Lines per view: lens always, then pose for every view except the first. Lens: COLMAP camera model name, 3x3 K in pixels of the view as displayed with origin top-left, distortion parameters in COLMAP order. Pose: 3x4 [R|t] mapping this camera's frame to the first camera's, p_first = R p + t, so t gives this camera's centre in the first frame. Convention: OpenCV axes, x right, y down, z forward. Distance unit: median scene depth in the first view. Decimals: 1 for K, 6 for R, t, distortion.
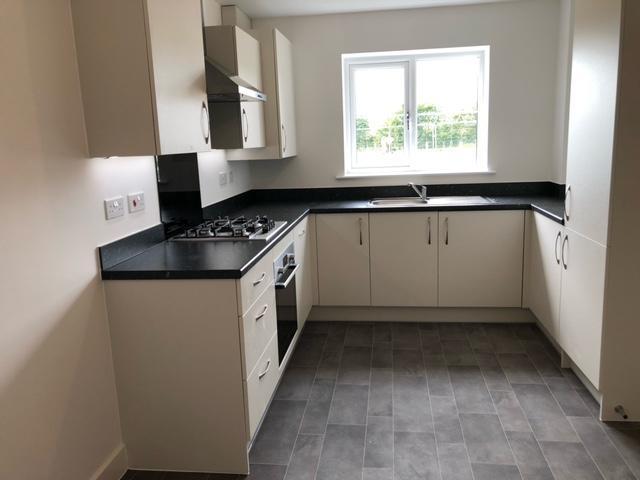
lens RADIAL K [[531.1, 0, 318.3], [0, 531.1, 238.9], [0, 0, 1]] dist [0.033570, -0.036172]
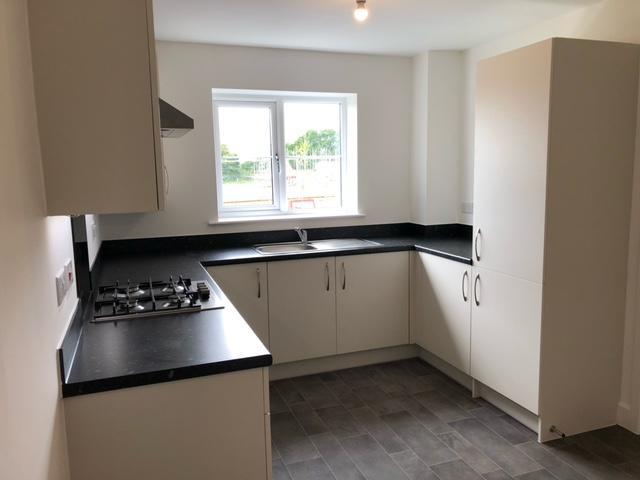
lens RADIAL K [[531.1, 0, 335.3], [0, 531.1, 238.6], [0, 0, 1]] dist [0.033570, -0.036172]
pose [[0.877578, -0.038590, 0.477878, -0.245369], [0.069868, 0.996408, -0.047842, -0.038706], [-0.474316, 0.075374, 0.877122, 0.144354]]
